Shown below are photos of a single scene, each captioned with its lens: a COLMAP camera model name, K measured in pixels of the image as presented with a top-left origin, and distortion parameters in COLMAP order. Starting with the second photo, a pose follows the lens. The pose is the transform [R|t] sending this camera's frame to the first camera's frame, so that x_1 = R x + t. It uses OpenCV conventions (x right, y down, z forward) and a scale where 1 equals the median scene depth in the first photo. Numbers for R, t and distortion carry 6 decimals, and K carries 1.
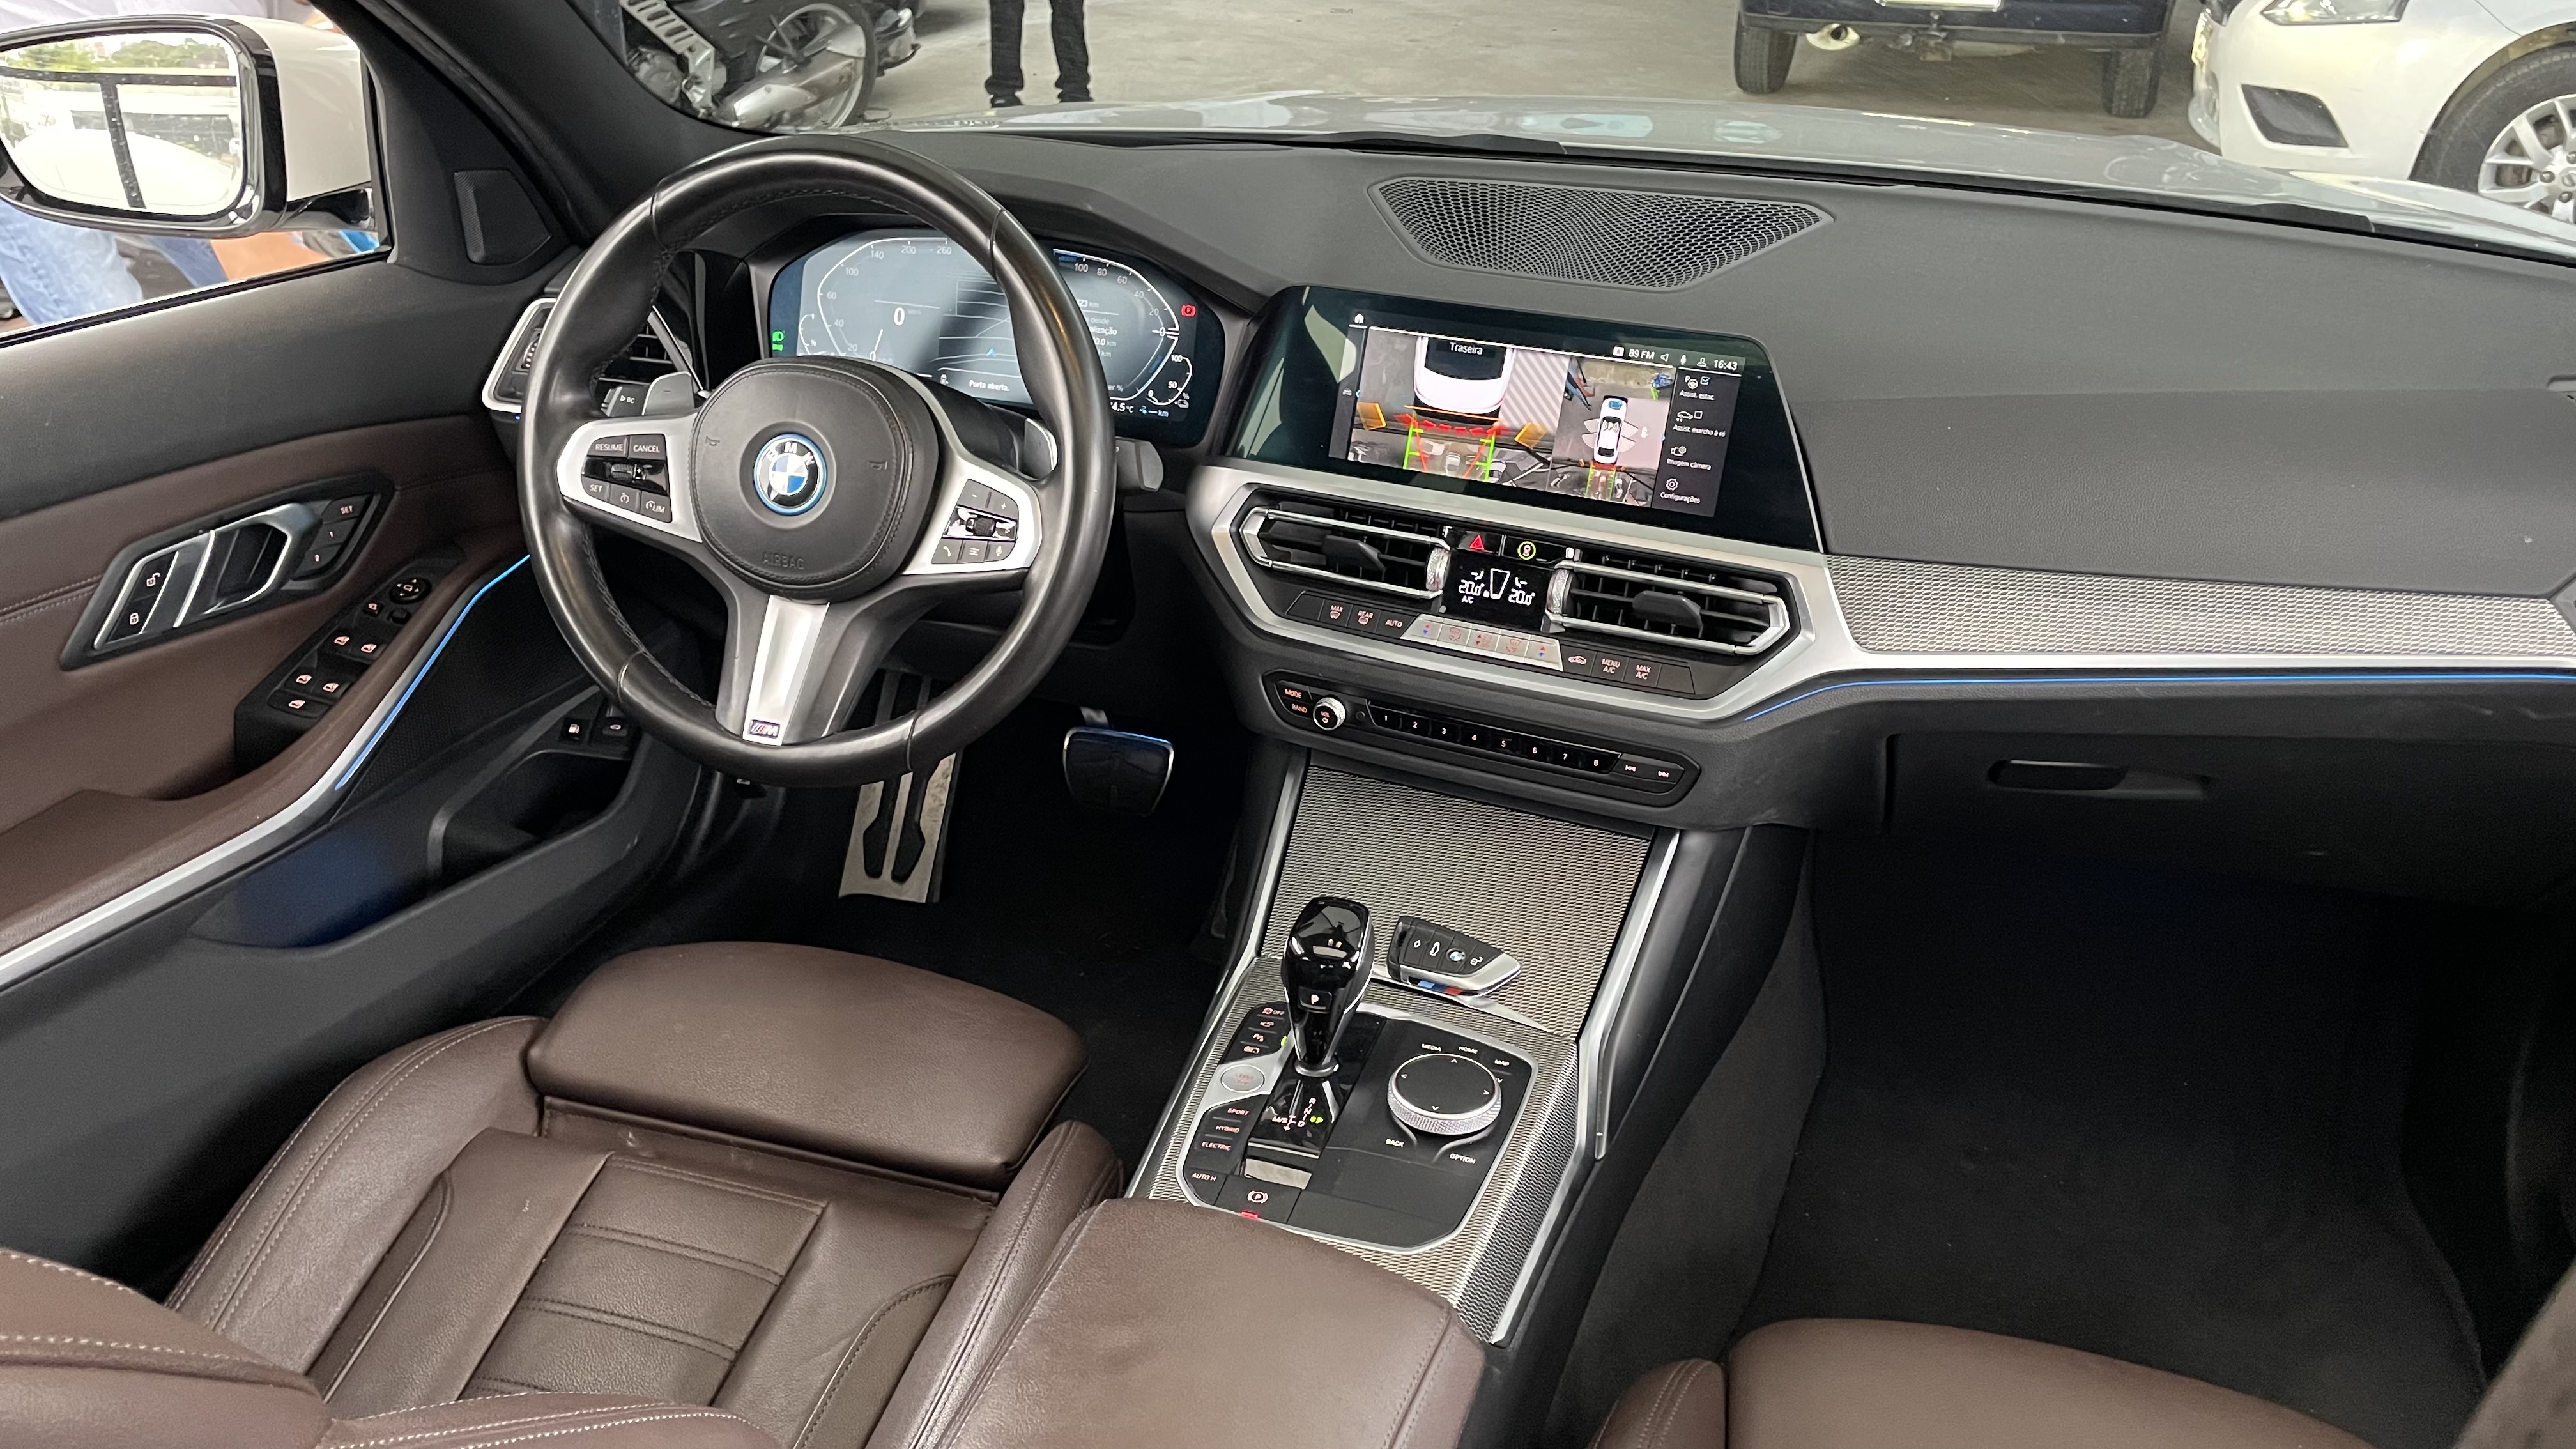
lens RADIAL K [[1995.3, 0, 1228.4], [0, 1995.3, 723.3], [0, 0, 1]] dist [0.106892, -0.195063]
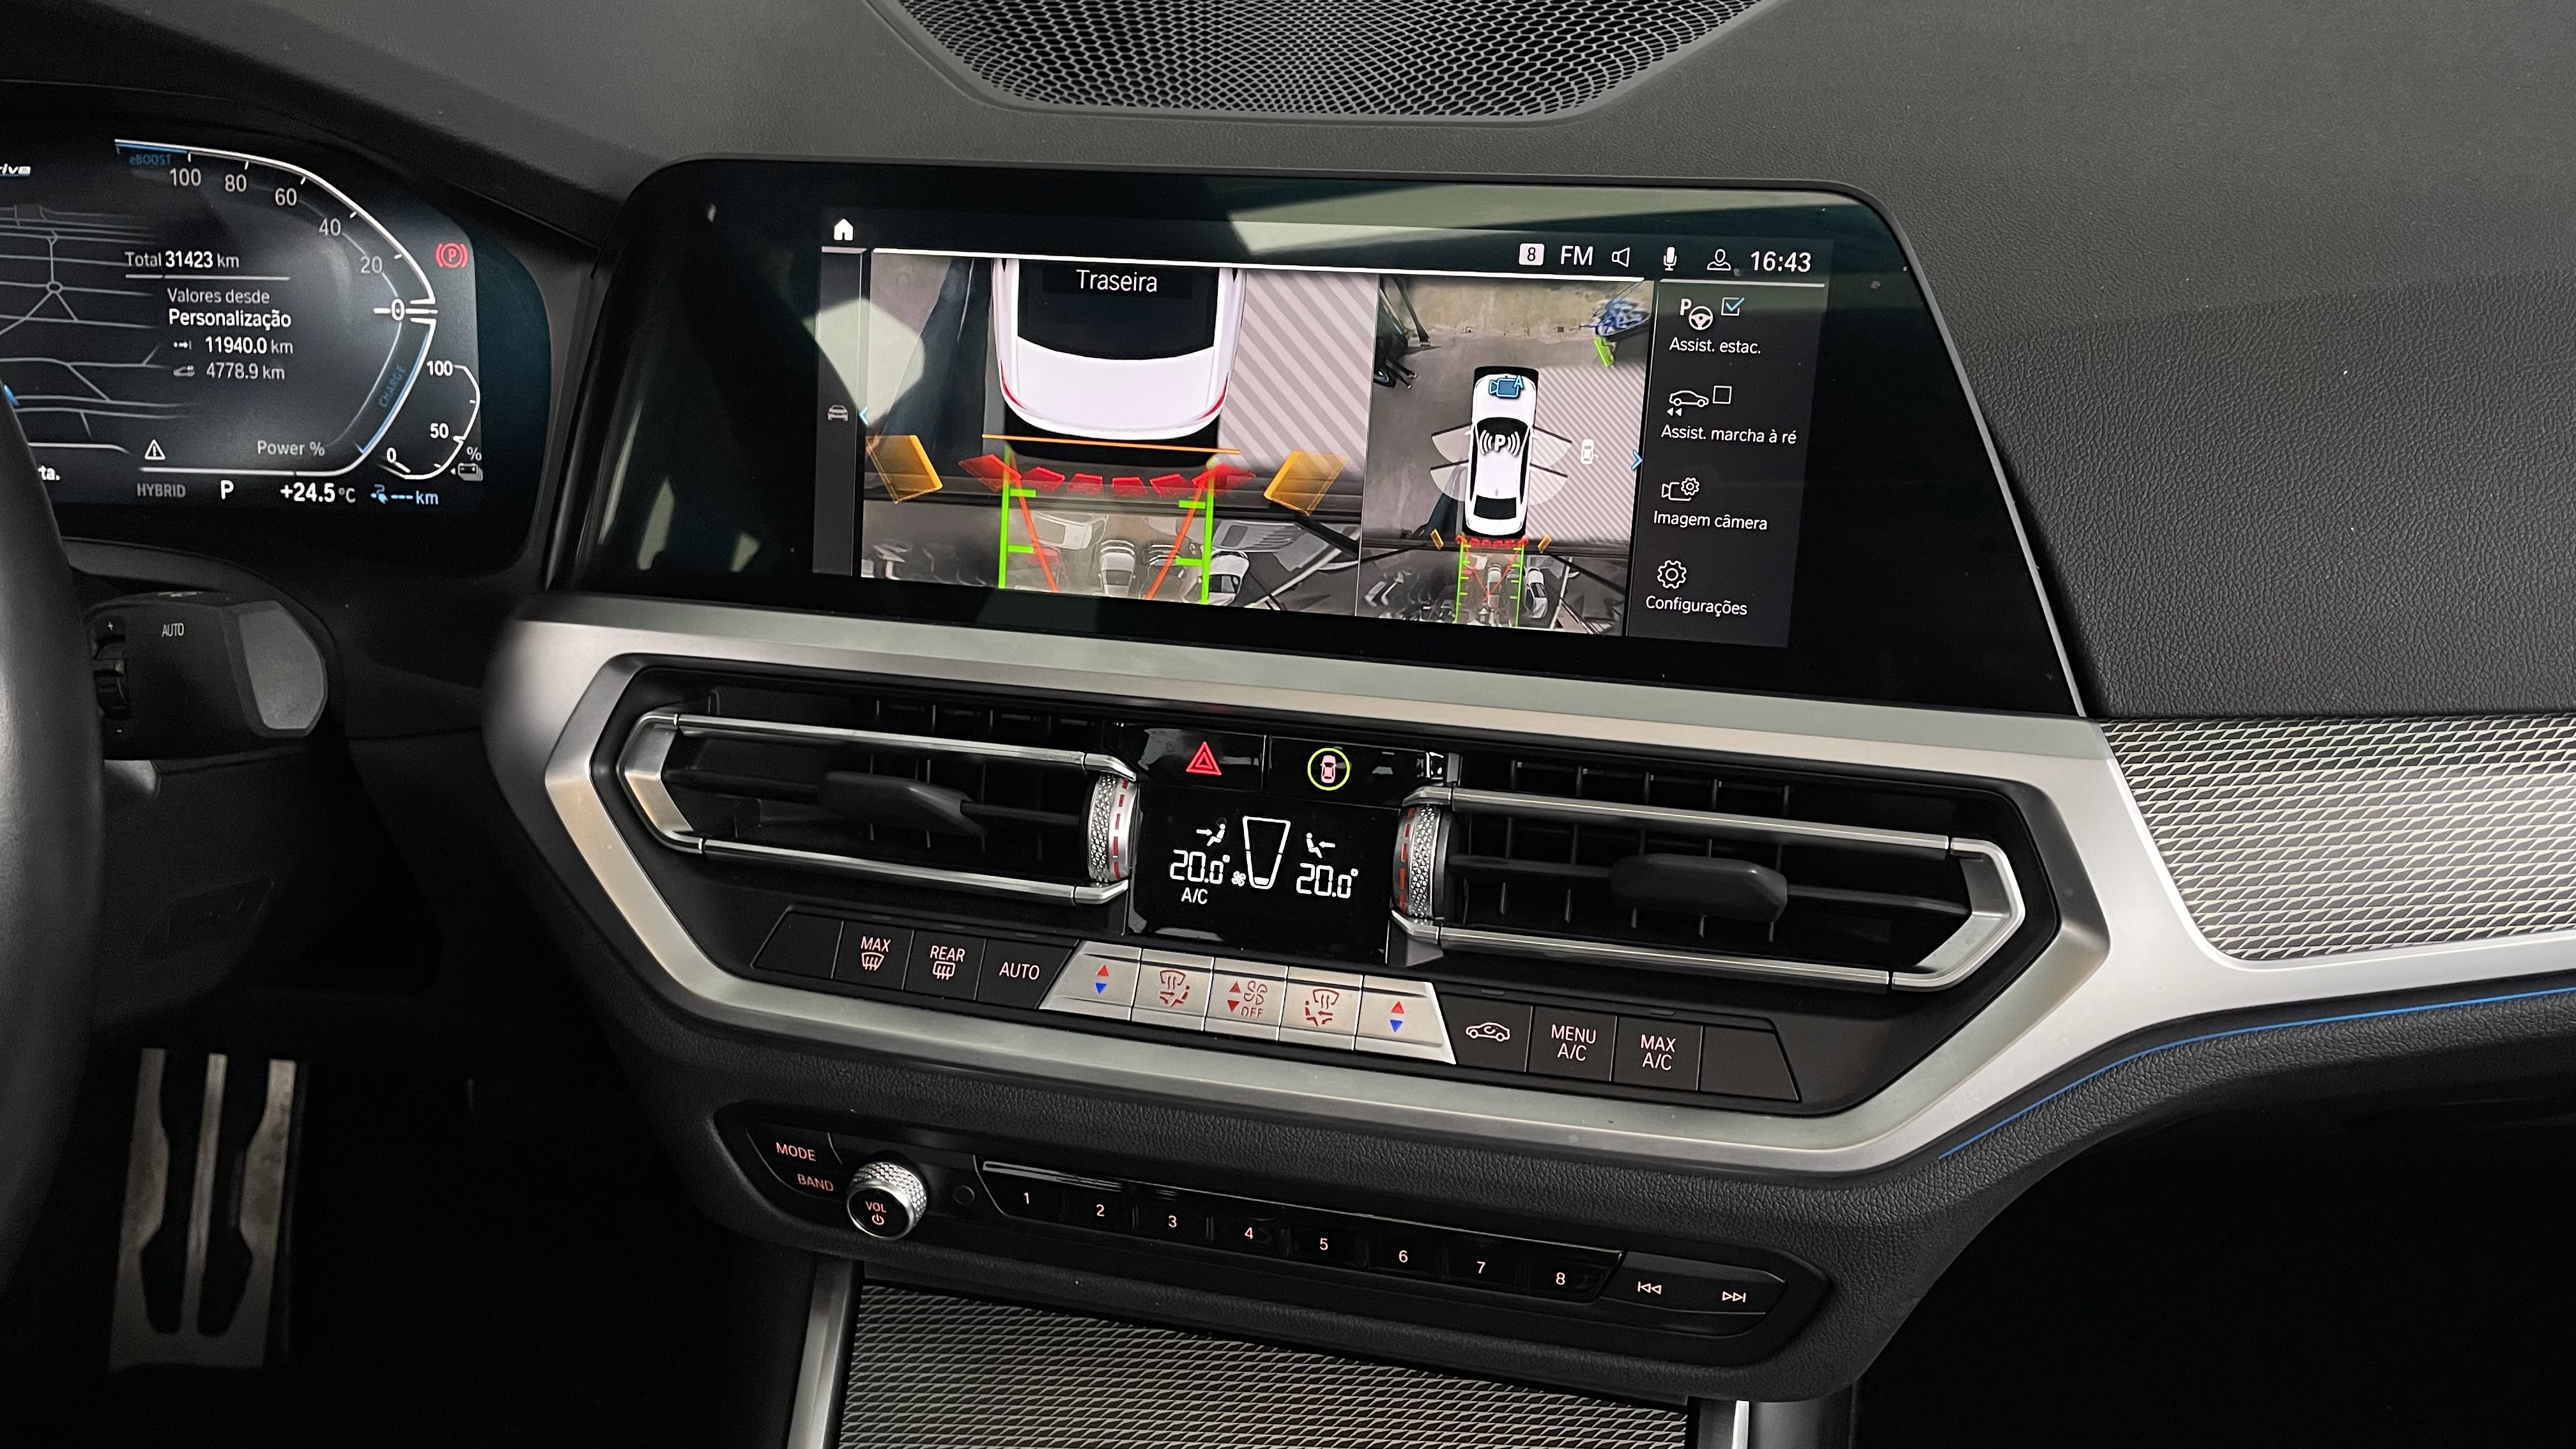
lens RADIAL K [[1995.3, 0, 1228.4], [0, 1995.3, 723.3], [0, 0, 1]] dist [0.106892, -0.195063]
pose [[0.977812, -0.115245, 0.174935, 0.060193], [0.116746, 0.993160, 0.001720, -0.097484], [-0.173937, 0.018741, 0.984578, 0.604828]]
